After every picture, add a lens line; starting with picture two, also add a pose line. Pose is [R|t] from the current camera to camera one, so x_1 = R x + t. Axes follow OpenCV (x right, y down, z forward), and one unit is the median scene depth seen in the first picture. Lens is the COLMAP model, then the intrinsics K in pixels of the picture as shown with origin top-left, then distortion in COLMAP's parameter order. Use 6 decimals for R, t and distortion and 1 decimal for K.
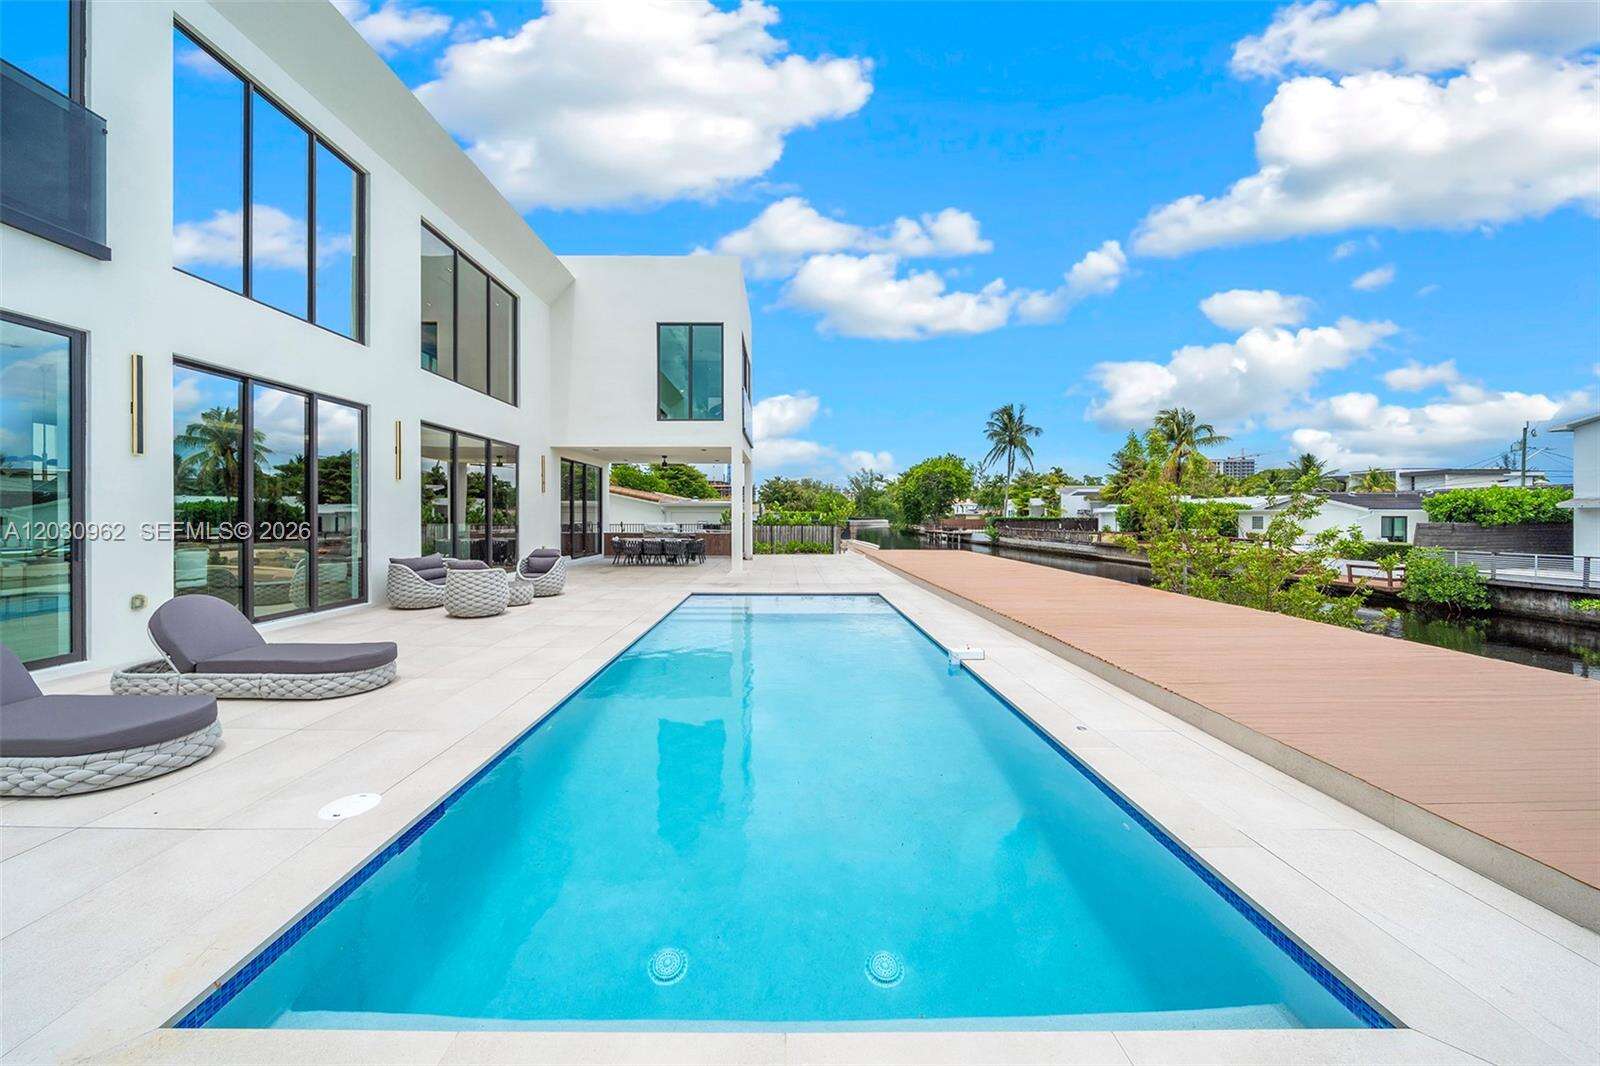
lens RADIAL K [[553.7, 0, 794.2], [0, 553.7, 519.8], [0, 0, 1]] dist [-0.000656, 0.002851]
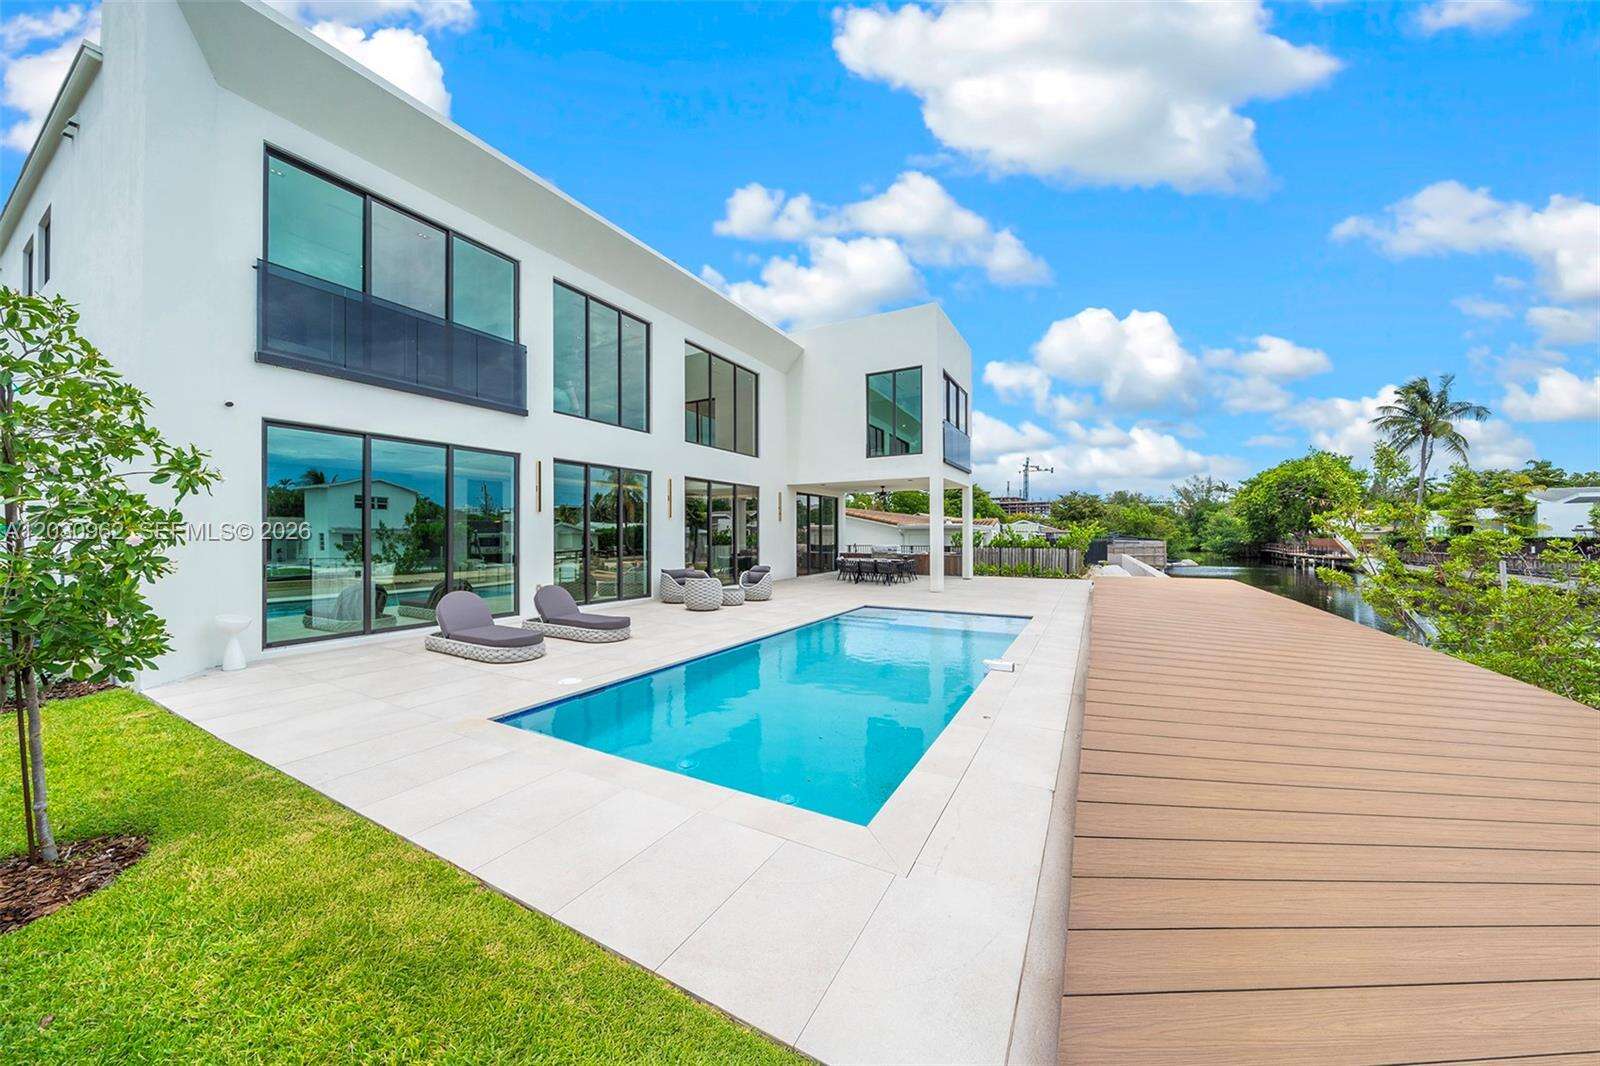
lens RADIAL K [[553.4, 0, 800.0], [0, 553.4, 533.0], [0, 0, 1]] dist [0.019671, 0.000000]
pose [[0.876809, -0.005195, -0.480812, 0.191003], [0.000080, 0.999943, -0.010658, -0.008346], [0.480840, 0.009307, 0.876759, -0.090450]]
